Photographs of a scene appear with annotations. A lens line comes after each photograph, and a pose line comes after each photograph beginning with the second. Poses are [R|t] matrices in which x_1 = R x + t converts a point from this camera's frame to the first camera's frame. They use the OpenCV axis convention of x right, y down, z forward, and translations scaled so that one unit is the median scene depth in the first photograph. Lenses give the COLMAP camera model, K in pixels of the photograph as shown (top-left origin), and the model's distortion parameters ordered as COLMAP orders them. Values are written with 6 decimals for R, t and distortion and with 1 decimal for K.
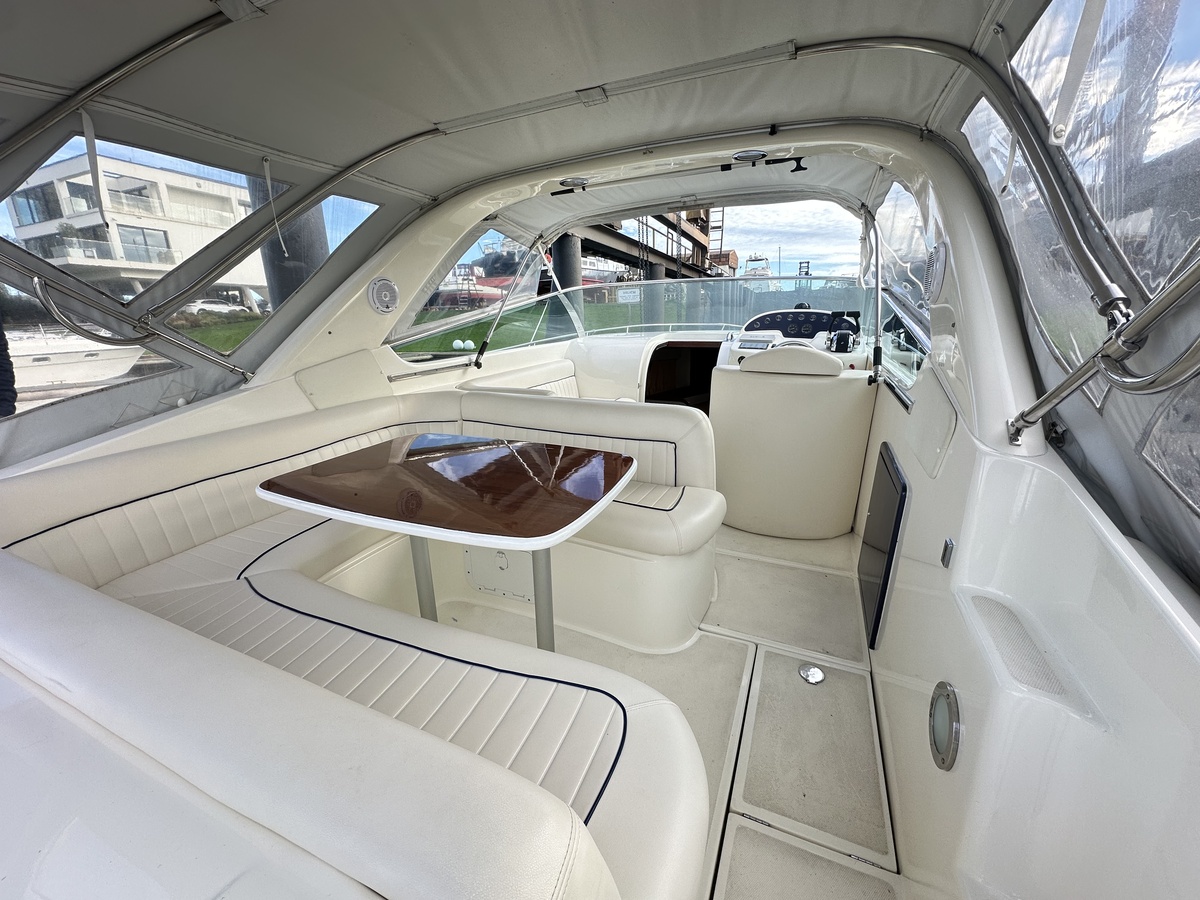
lens RADIAL K [[477.3, 0, 607.1], [0, 477.3, 454.3], [0, 0, 1]] dist [-0.004027, 0.000707]
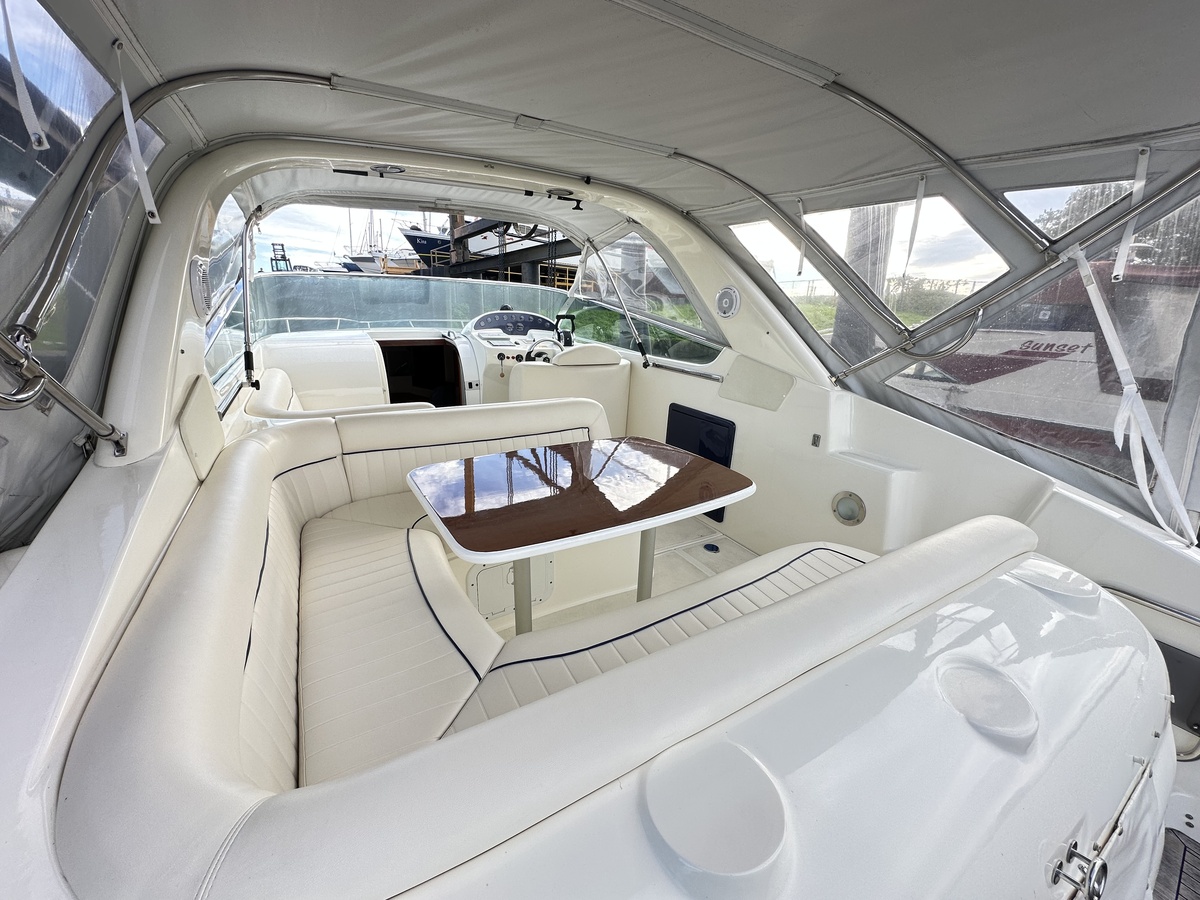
lens RADIAL K [[477.3, 0, 594.6], [0, 477.3, 456.1], [0, 0, 1]] dist [-0.004027, 0.000707]
pose [[0.590079, -0.219038, 0.777065, -0.724171], [0.199780, 0.972175, 0.122328, -0.087990], [-0.782237, 0.083059, 0.617419, 0.210447]]
